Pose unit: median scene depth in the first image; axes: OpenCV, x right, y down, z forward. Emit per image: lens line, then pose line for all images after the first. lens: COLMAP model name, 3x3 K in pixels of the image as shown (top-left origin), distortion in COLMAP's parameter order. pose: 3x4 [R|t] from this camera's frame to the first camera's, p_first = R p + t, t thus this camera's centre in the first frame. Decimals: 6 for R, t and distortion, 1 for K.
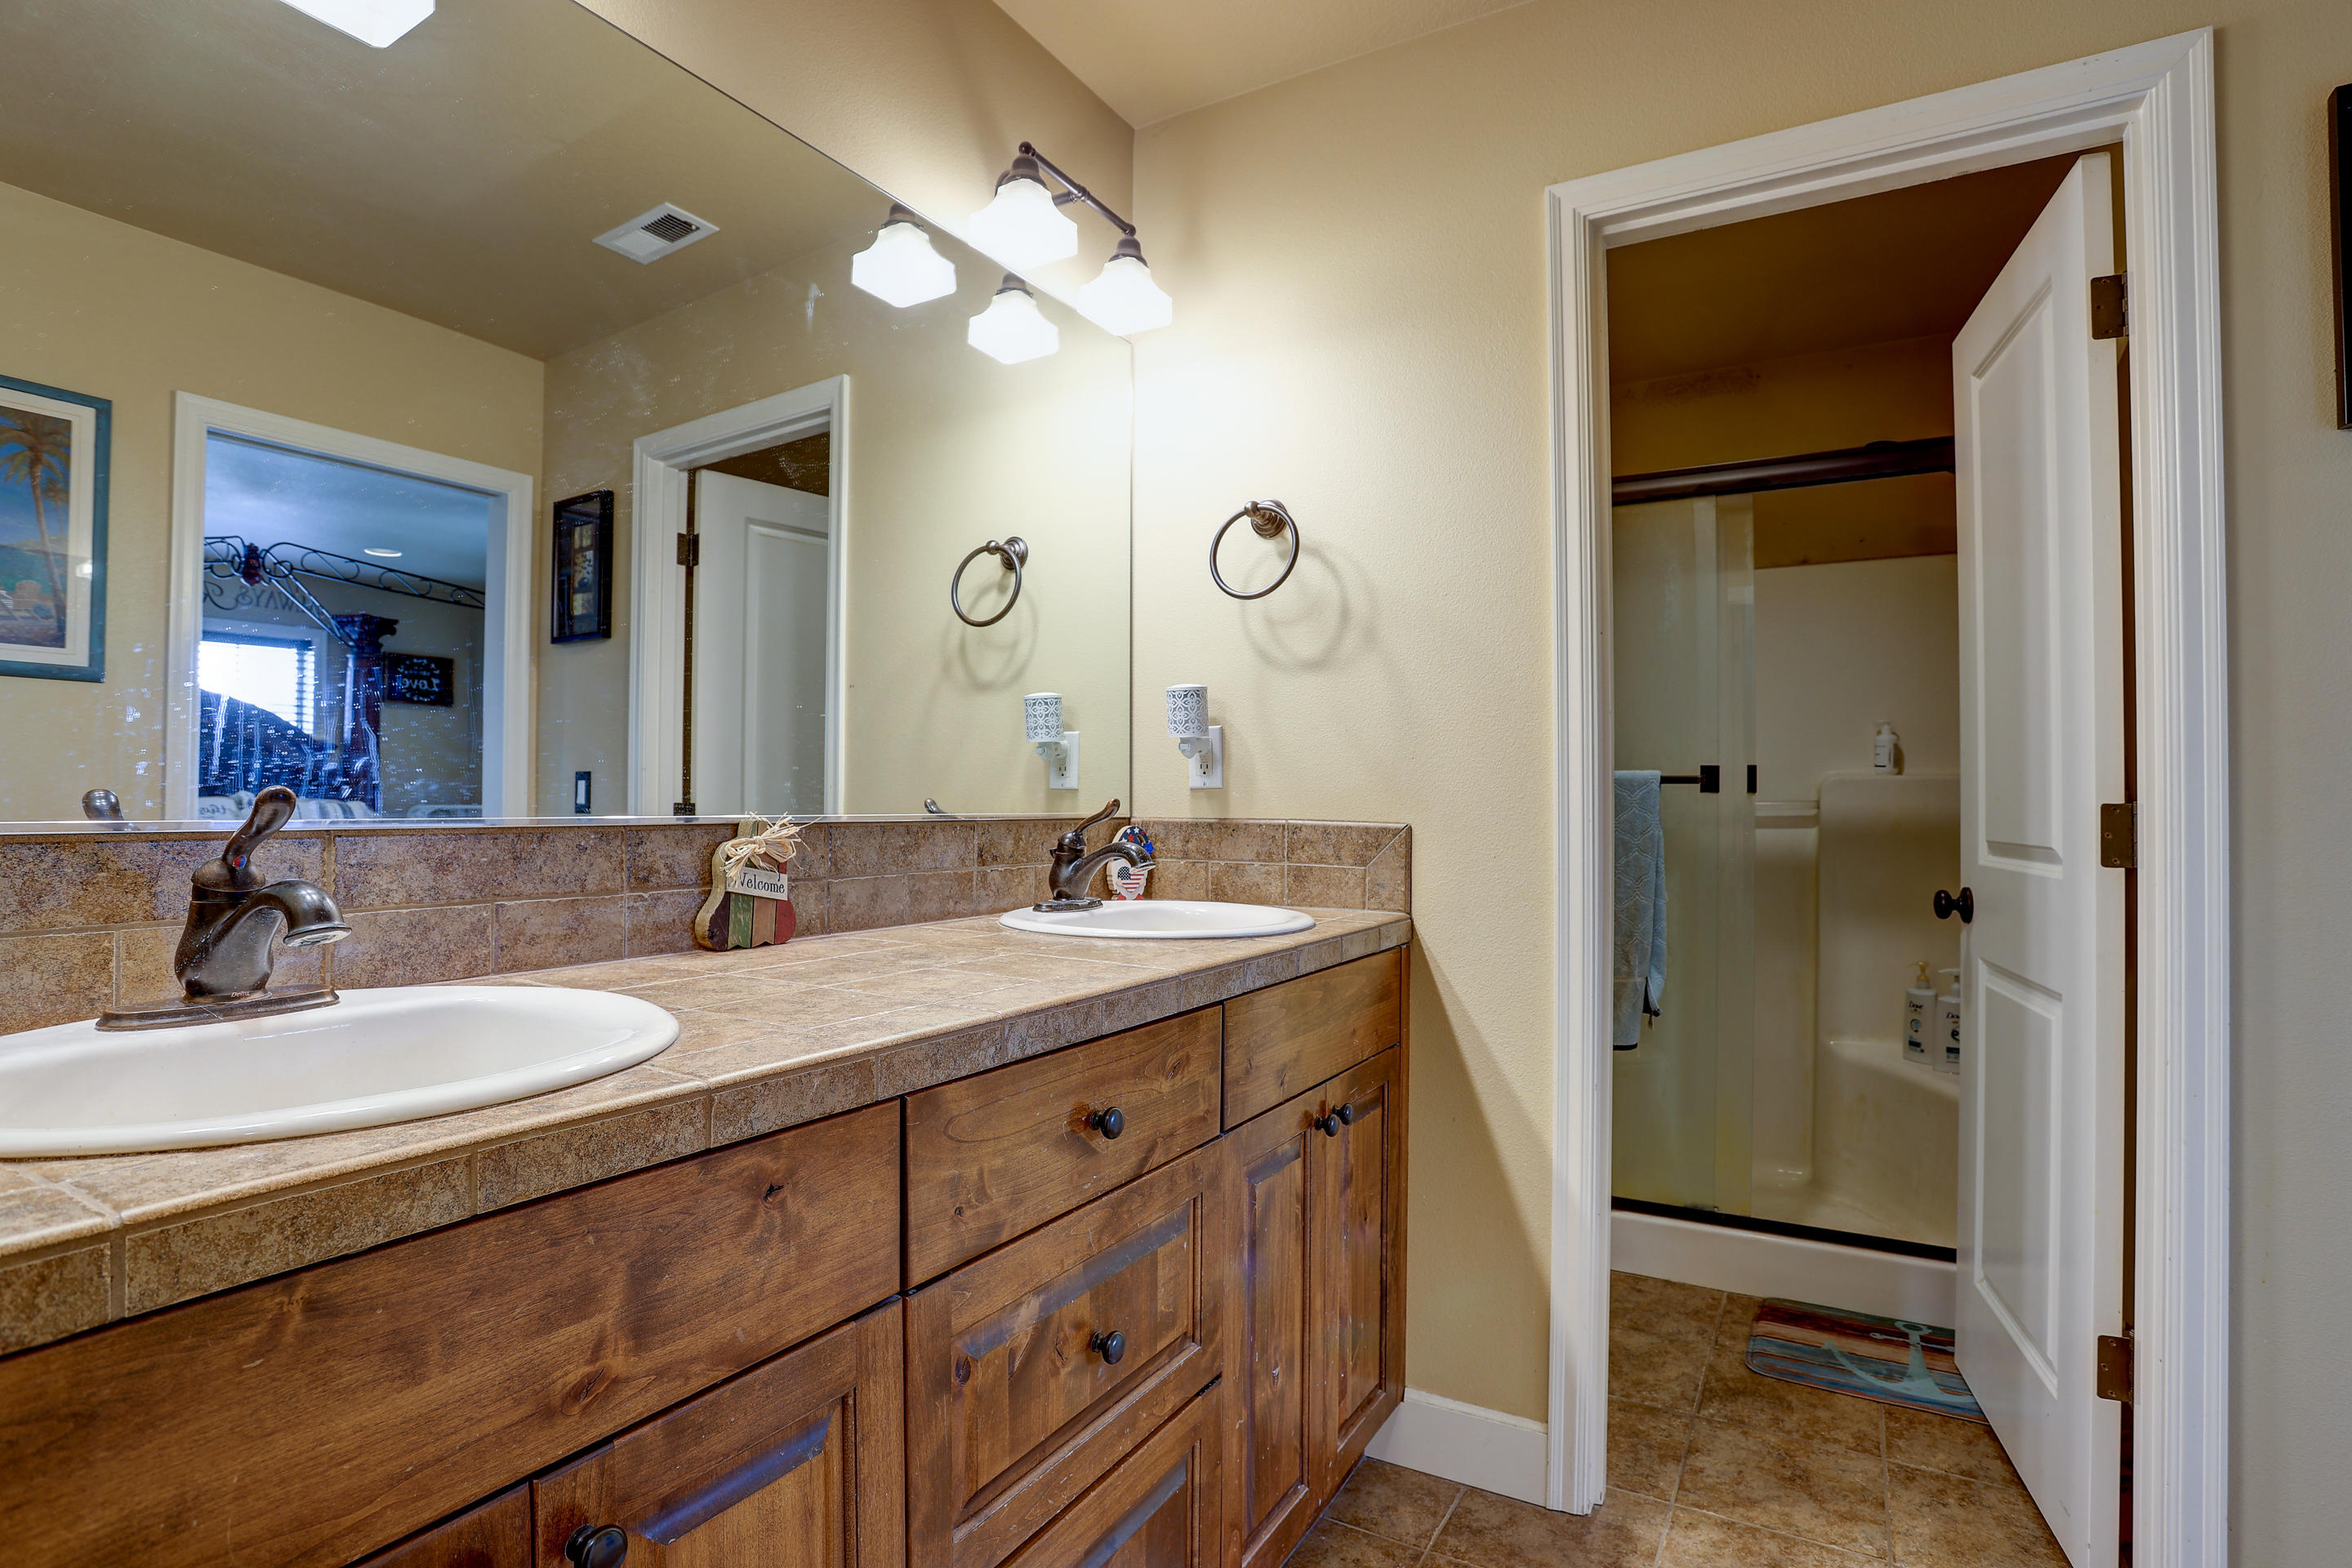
lens RADIAL K [[1157.5, 0, 1224.0], [0, 1157.5, 788.9], [0, 0, 1]] dist [-0.037110, 0.020753]
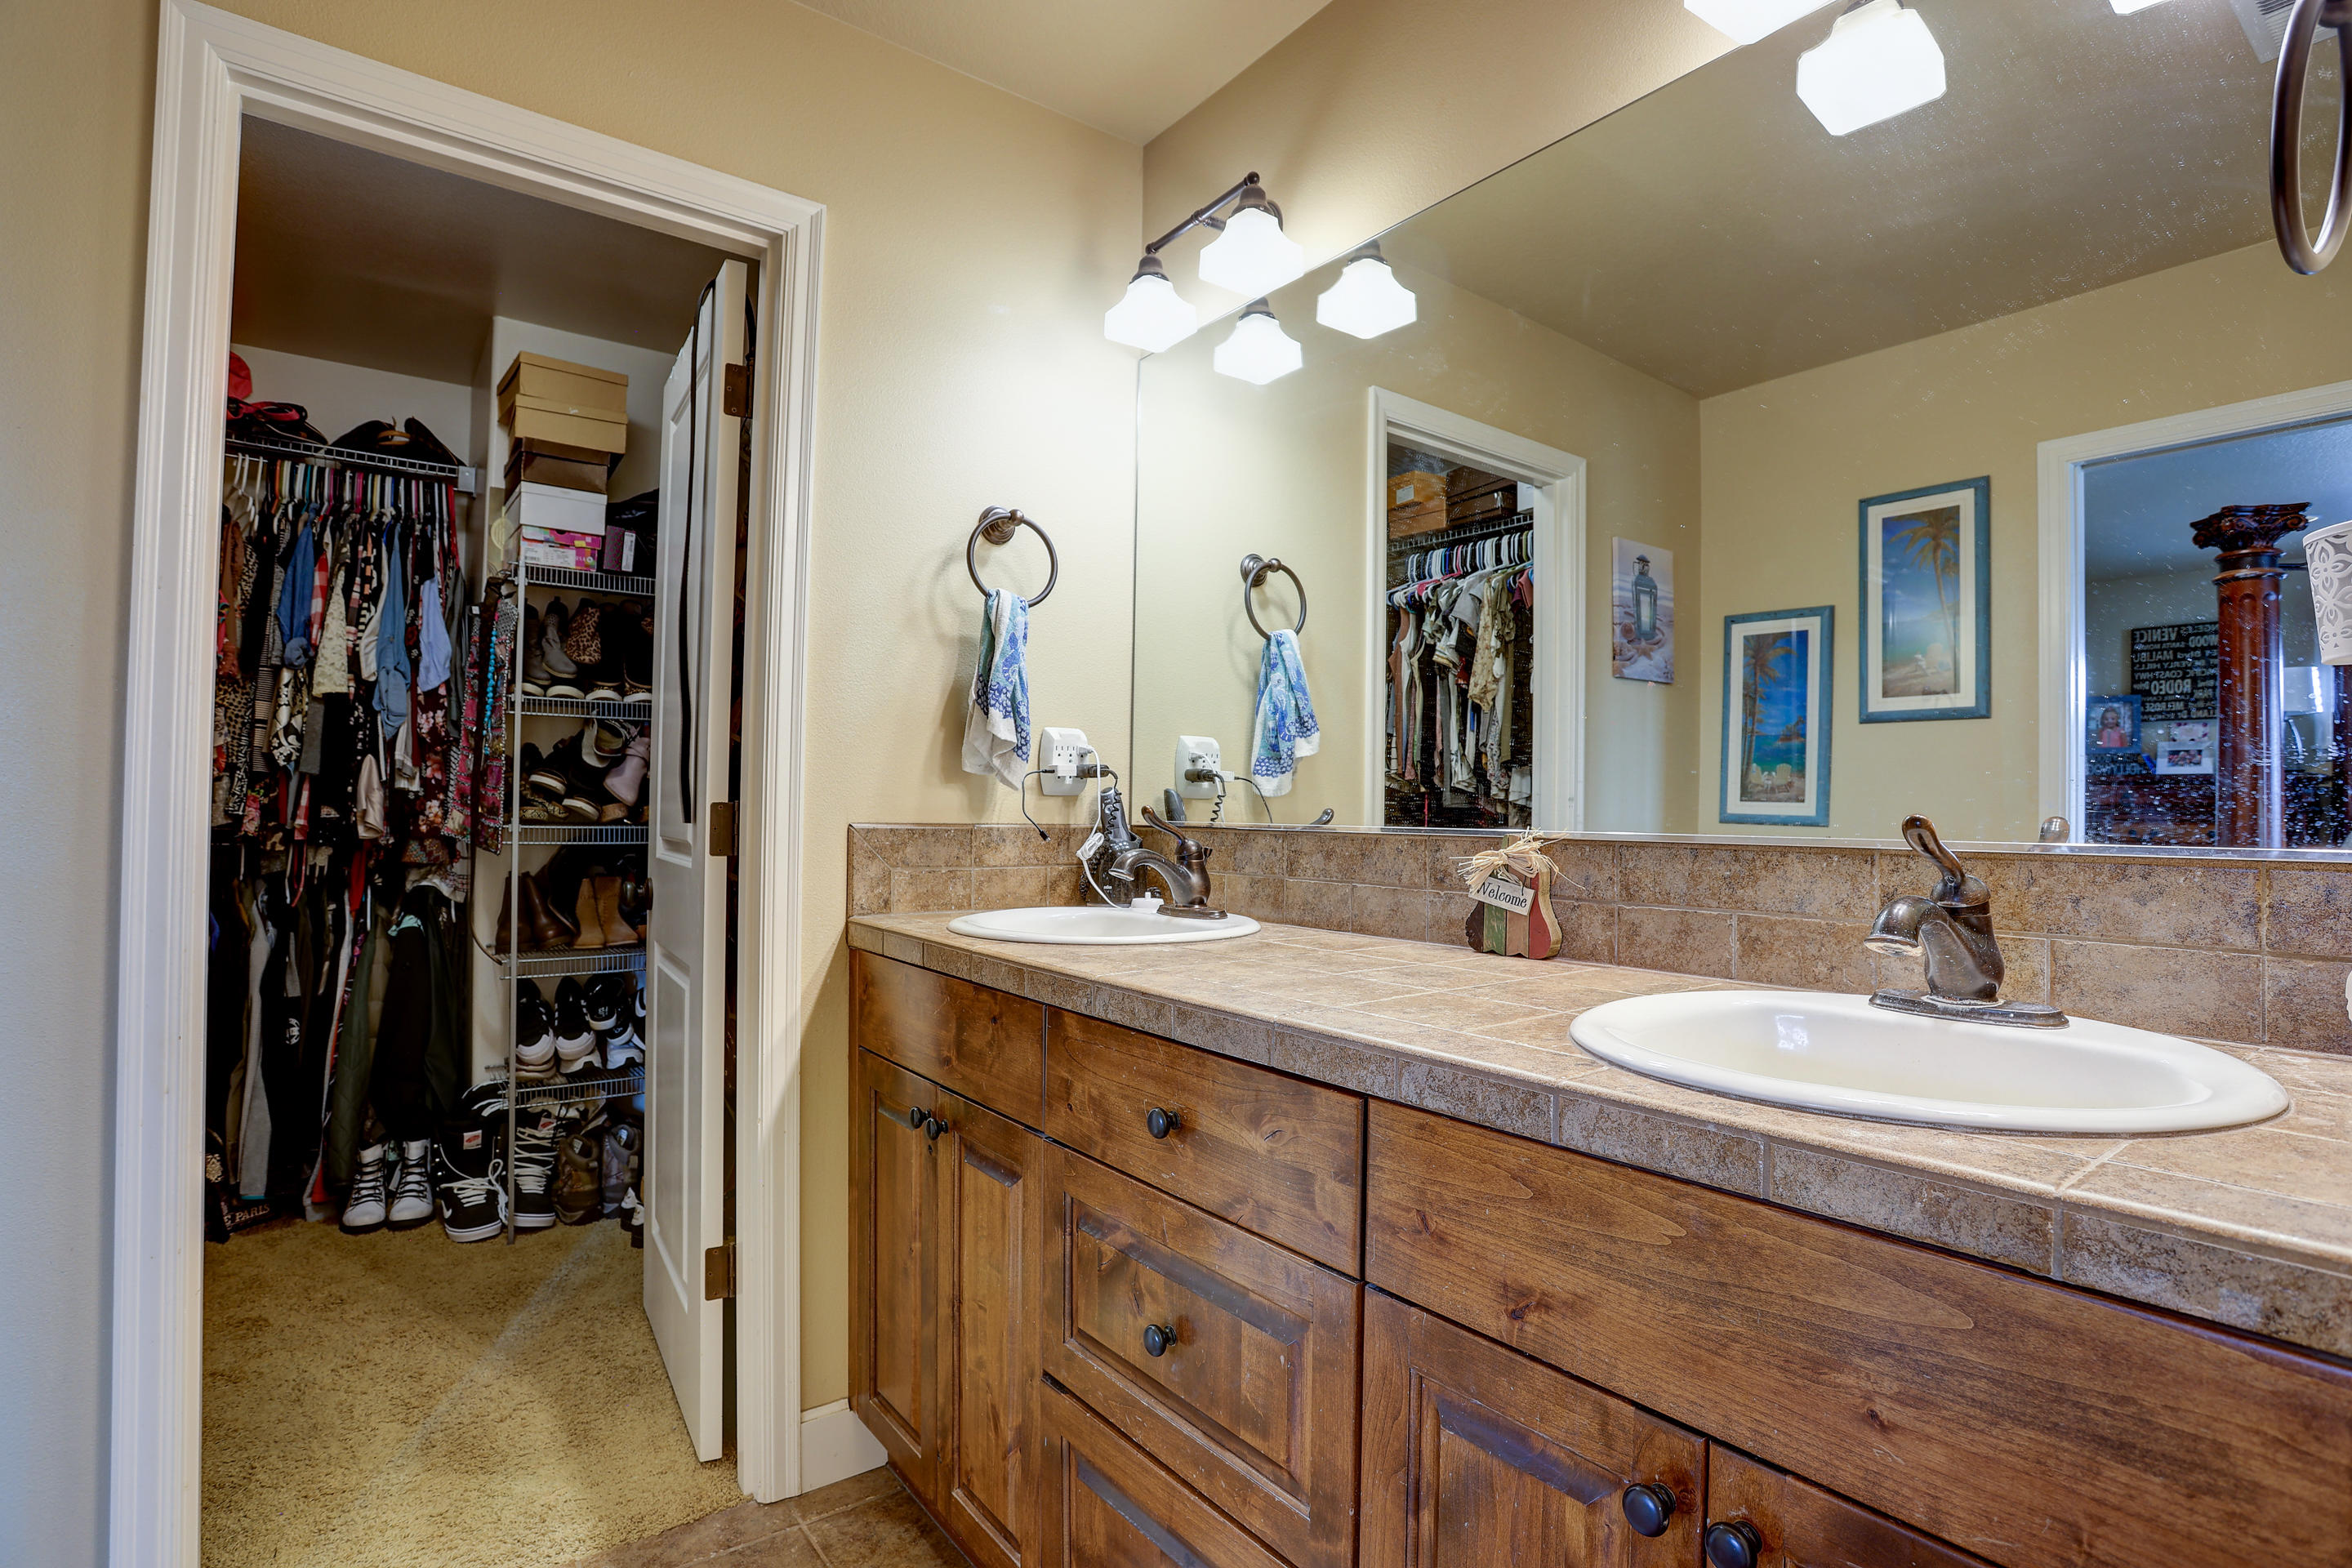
lens RADIAL K [[1161.0, 0, 1155.3], [0, 1161.0, 809.7], [0, 0, 1]] dist [-0.063054, 0.040276]
pose [[-0.416642, -0.005662, -0.909053, 0.701585], [0.001252, 0.999976, -0.006802, 0.011355], [0.909070, -0.003972, -0.416625, 1.171522]]
